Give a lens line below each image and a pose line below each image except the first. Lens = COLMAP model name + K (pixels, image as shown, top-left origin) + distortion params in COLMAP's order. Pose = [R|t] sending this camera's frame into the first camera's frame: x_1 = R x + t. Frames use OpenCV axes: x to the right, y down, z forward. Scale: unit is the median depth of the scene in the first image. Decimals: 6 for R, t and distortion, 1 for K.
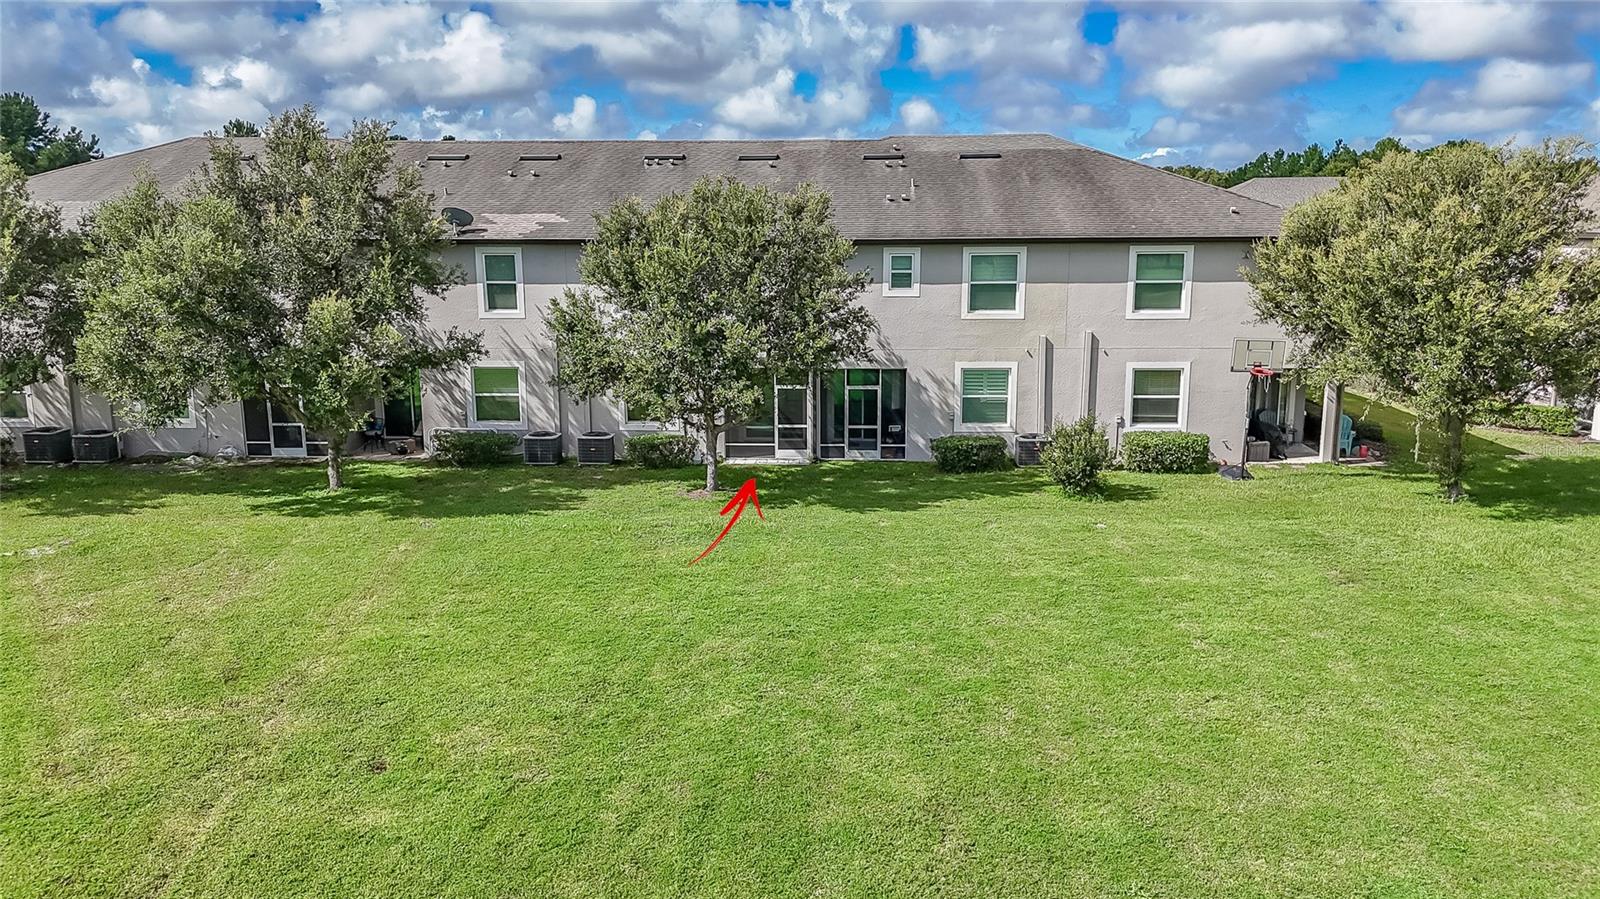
lens RADIAL K [[1197.3, 0, 800.0], [0, 1197.3, 449.5], [0, 0, 1]] dist [0.079058, -0.097344]
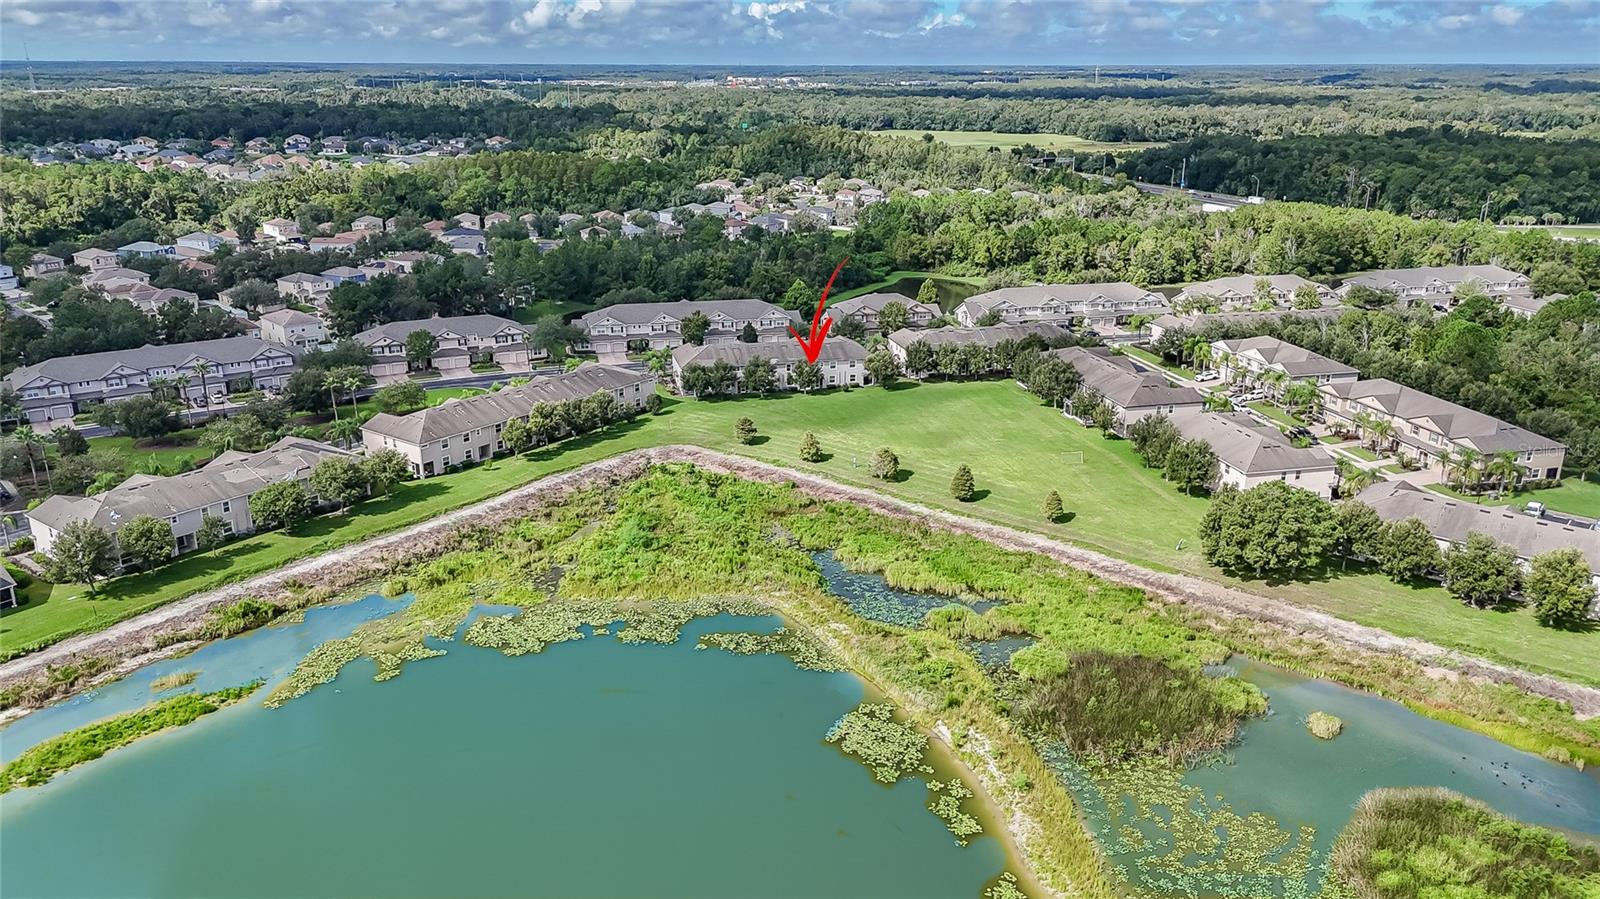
lens RADIAL K [[1197.3, 0, 800.0], [0, 1197.3, 449.5], [0, 0, 1]] dist [0.079058, -0.097344]
pose [[0.958404, -0.080794, 0.273742, -2.286767], [0.047579, 0.990904, 0.125881, -0.600924], [-0.281422, -0.107620, 0.953530, -6.625455]]
